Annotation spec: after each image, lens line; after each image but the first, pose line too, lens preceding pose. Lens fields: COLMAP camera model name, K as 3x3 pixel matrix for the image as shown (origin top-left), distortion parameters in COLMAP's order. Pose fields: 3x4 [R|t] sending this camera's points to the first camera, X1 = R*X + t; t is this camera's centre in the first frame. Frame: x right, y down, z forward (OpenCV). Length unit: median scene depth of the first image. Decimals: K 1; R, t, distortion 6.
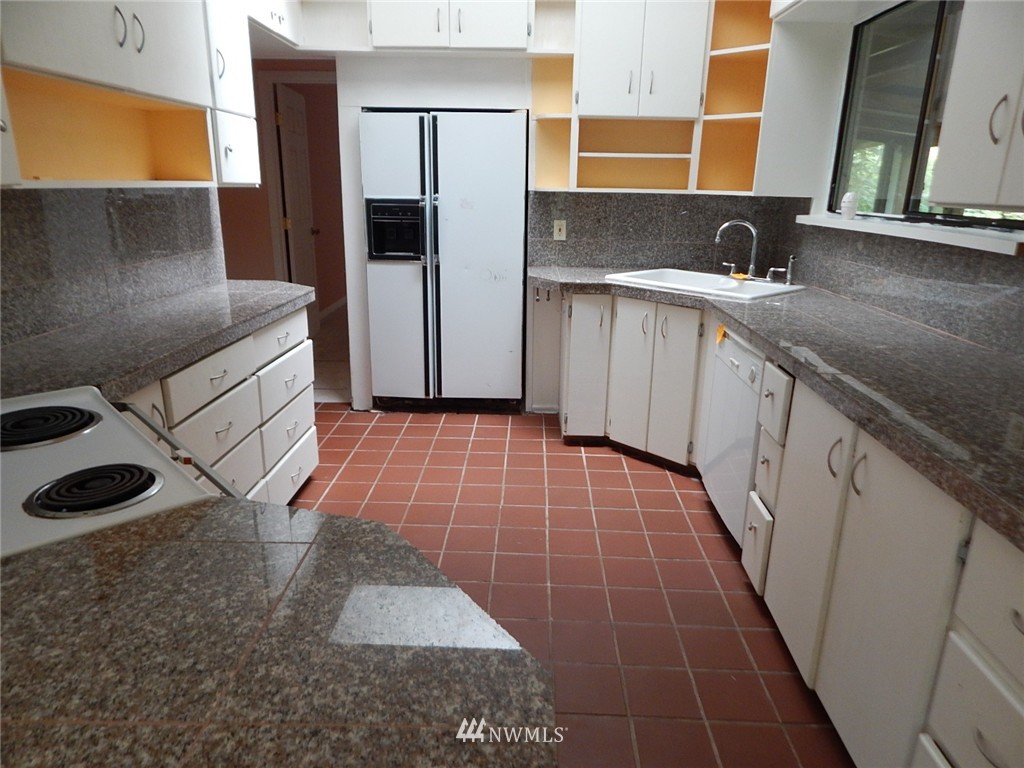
lens RADIAL K [[674.2, 0, 512.0], [0, 674.2, 383.8], [0, 0, 1]] dist [-0.006364, -0.002156]
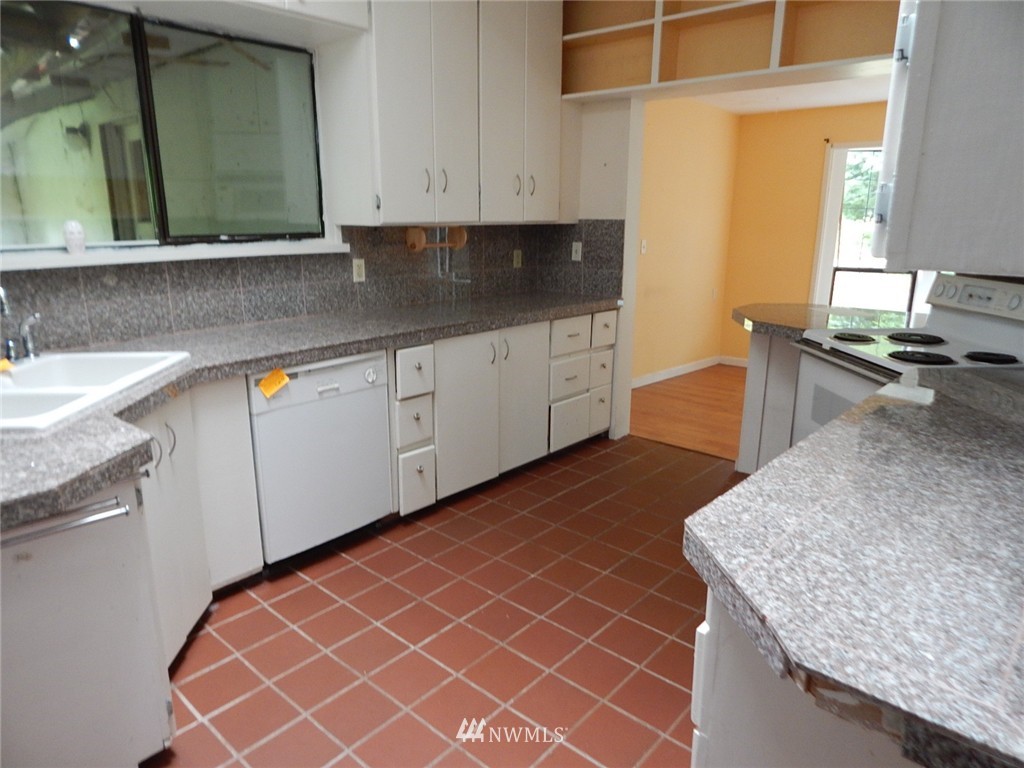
lens RADIAL K [[674.2, 0, 511.6], [0, 674.2, 382.2], [0, 0, 1]] dist [-0.006364, -0.002156]
pose [[-0.771712, -0.174599, 0.611536, -0.450743], [0.170337, 0.869700, 0.463258, -0.414463], [-0.612737, 0.461669, -0.641417, 1.328000]]
